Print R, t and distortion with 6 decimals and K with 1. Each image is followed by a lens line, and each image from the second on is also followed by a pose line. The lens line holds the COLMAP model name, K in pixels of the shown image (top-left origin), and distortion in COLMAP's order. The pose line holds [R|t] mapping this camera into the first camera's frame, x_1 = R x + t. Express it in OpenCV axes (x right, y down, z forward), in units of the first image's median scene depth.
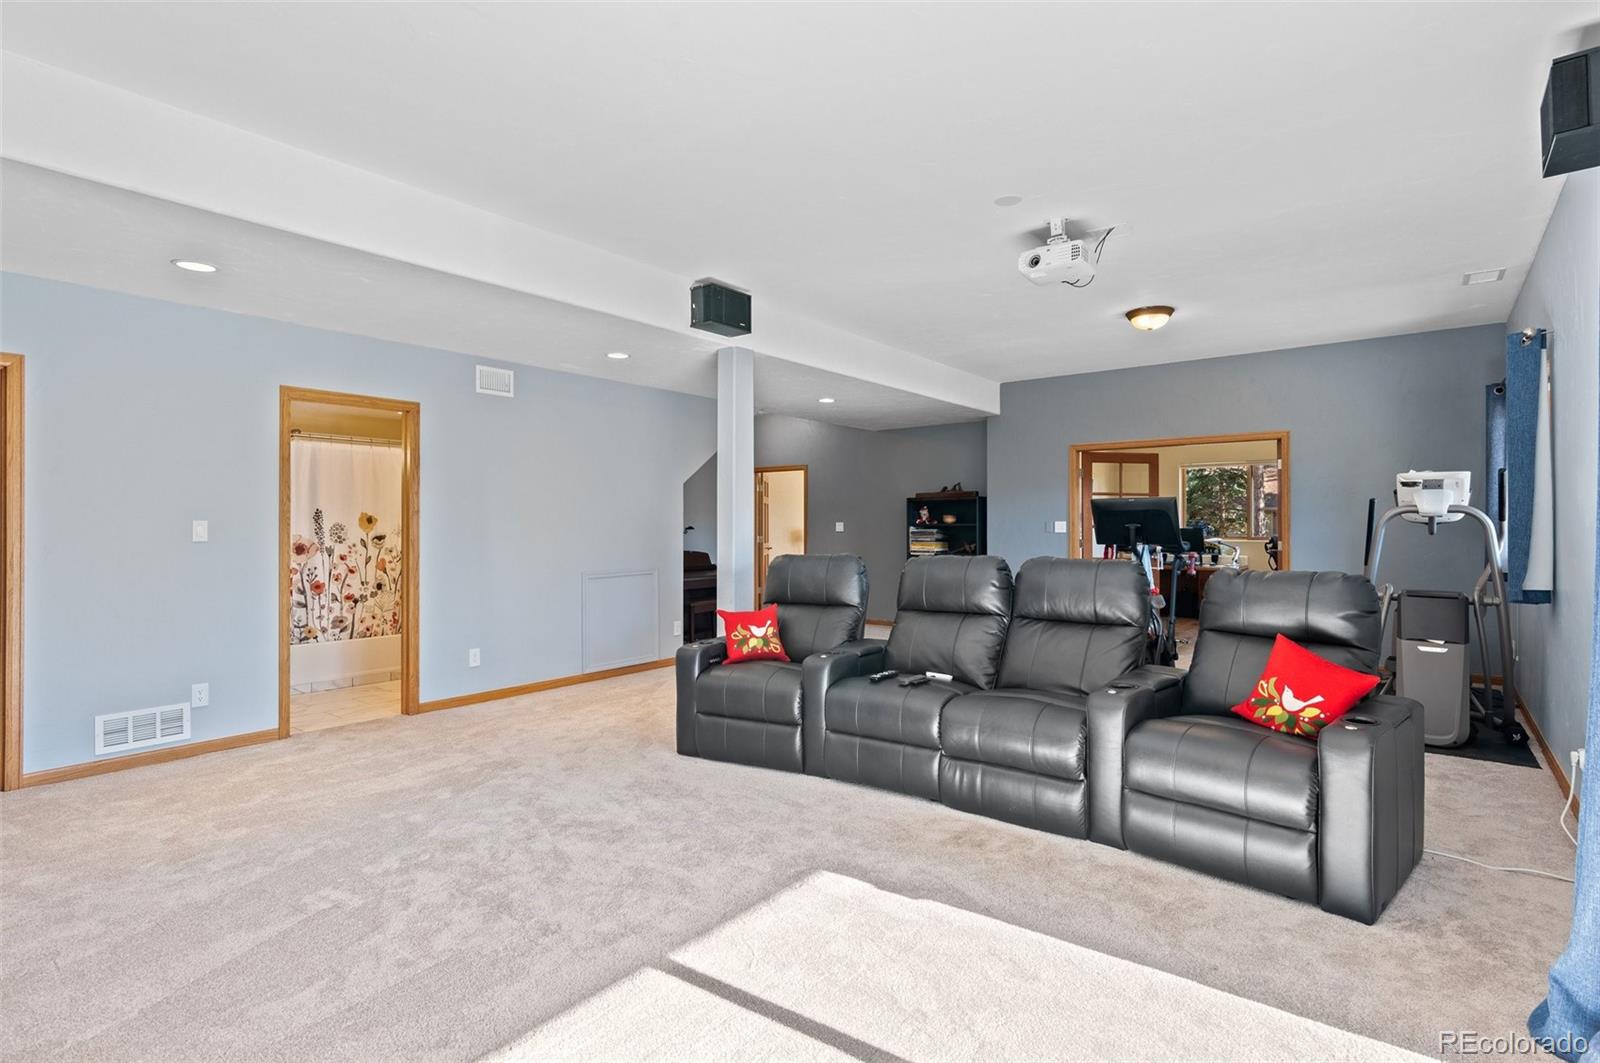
lens RADIAL K [[790.3, 0, 802.1], [0, 790.3, 523.6], [0, 0, 1]] dist [0.005704, -0.001598]
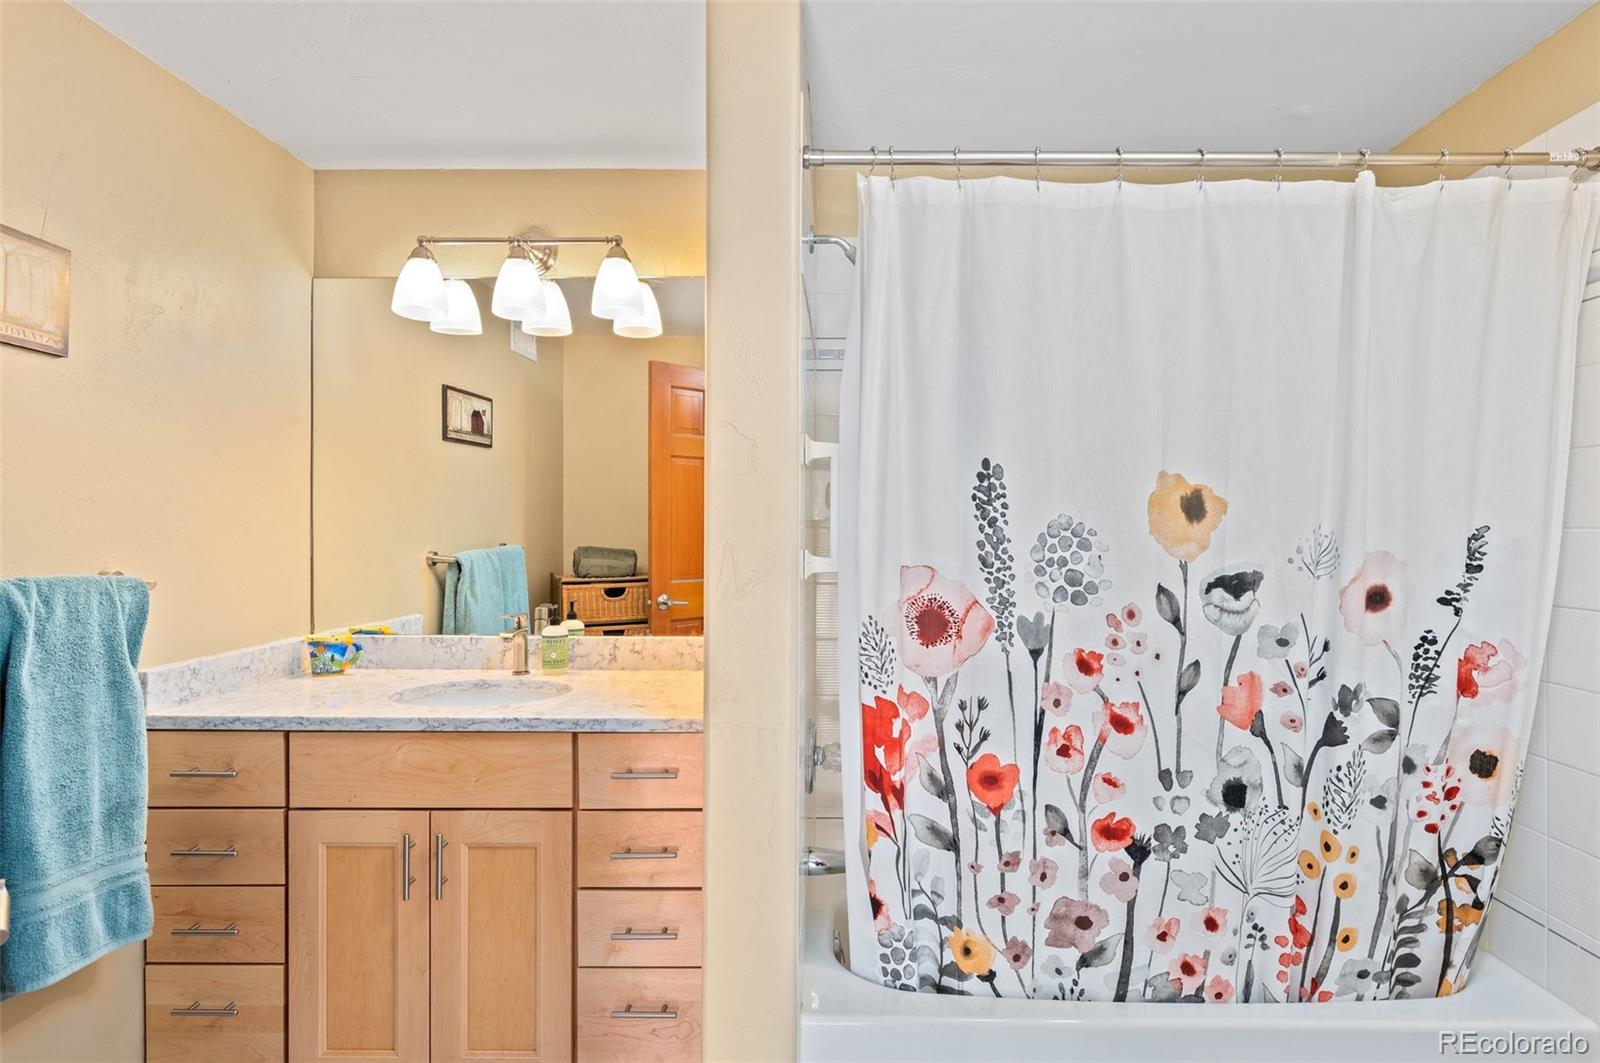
lens RADIAL K [[790.3, 0, 857.2], [0, 790.3, 512.4], [0, 0, 1]] dist [0.005704, -0.001598]
pose [[0.613484, 0.002444, -0.789703, -0.432362], [0.001704, 0.999989, 0.004418, -0.003846], [0.789705, -0.004056, 0.613473, 0.795318]]
